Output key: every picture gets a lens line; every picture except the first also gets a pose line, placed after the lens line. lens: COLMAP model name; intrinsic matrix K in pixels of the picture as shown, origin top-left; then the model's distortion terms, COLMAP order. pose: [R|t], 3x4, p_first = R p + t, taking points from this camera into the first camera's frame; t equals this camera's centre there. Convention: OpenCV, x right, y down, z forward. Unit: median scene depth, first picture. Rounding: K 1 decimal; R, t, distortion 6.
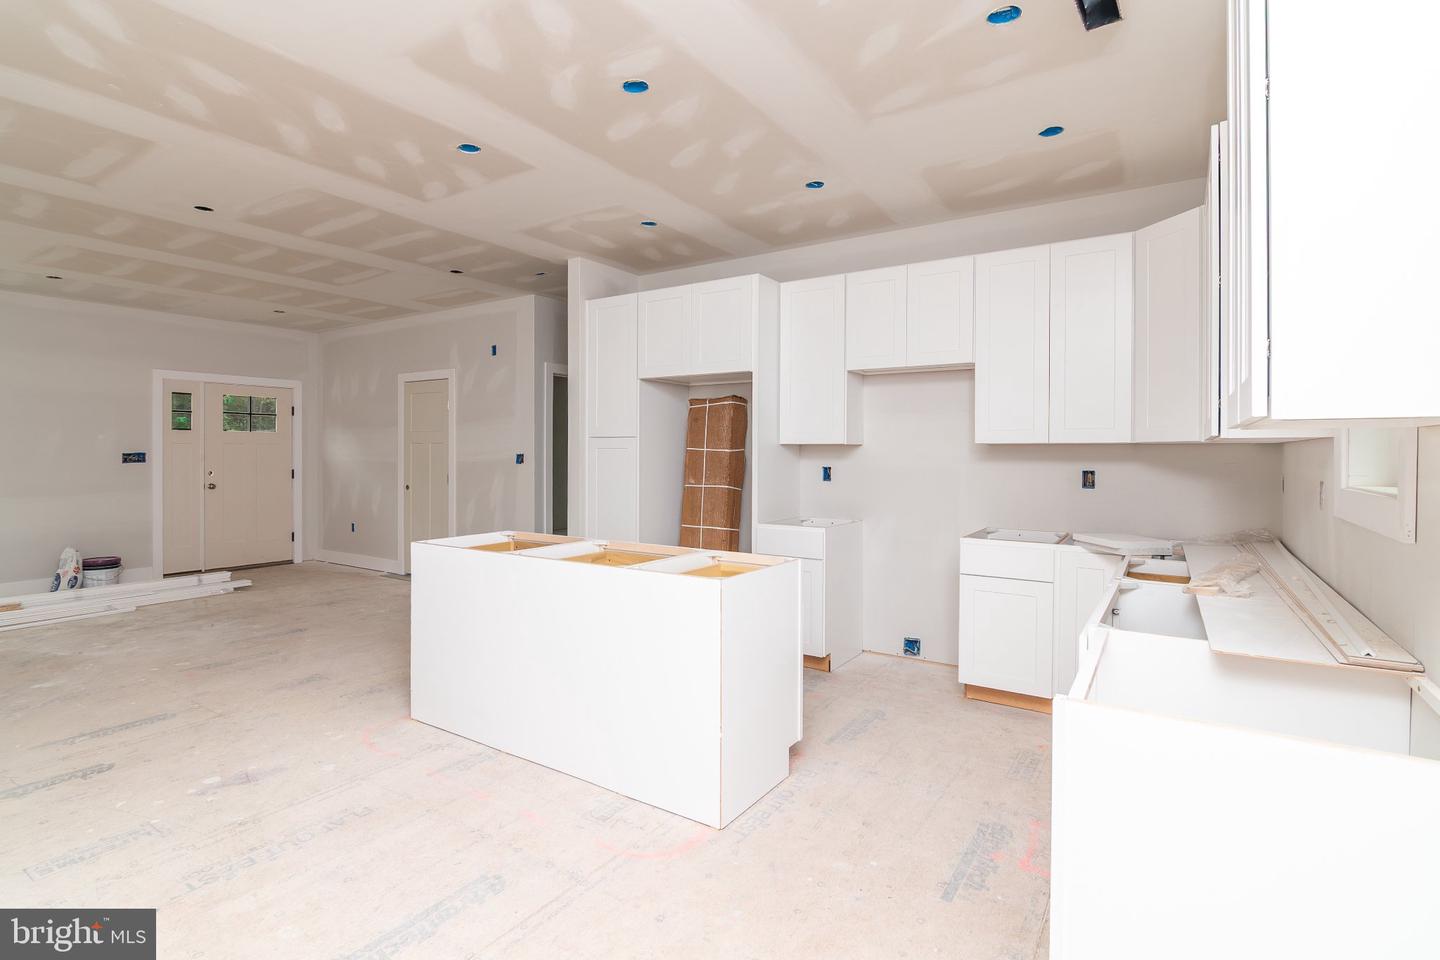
lens RADIAL K [[720.1, 0, 721.2], [0, 720.1, 448.6], [0, 0, 1]] dist [-0.003228, -0.001047]
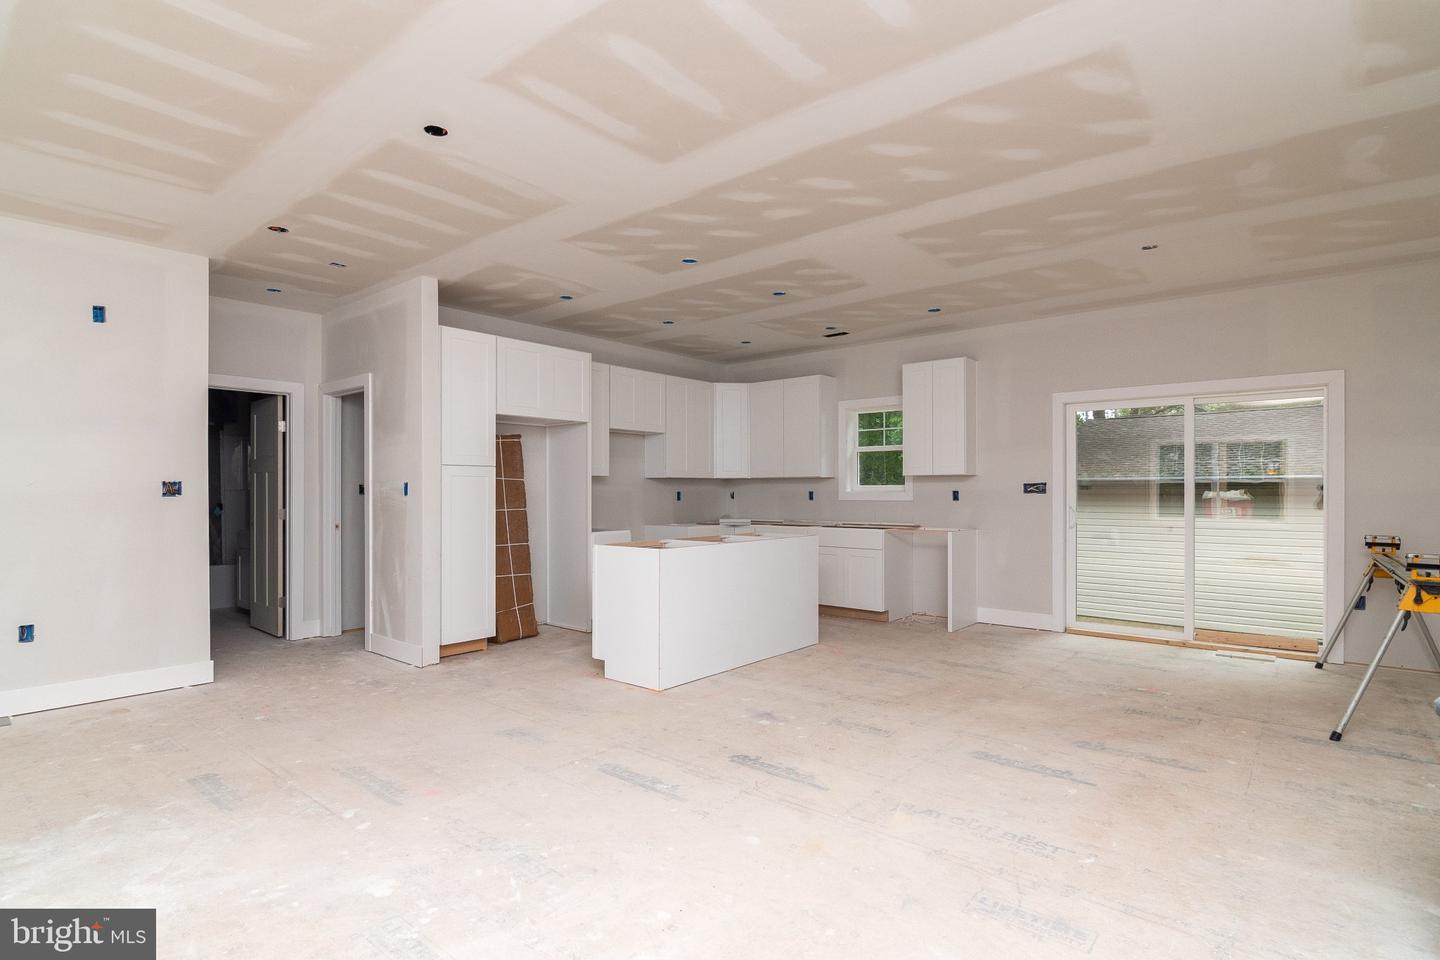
lens RADIAL K [[705.4, 0, 721.0], [0, 705.4, 487.2], [0, 0, 1]] dist [-0.004464, -0.000920]
pose [[0.100430, 0.000539, 0.994944, -1.537043], [-0.003381, 0.999994, -0.000201, 0.019244], [-0.994938, -0.003344, 0.100431, 0.722128]]
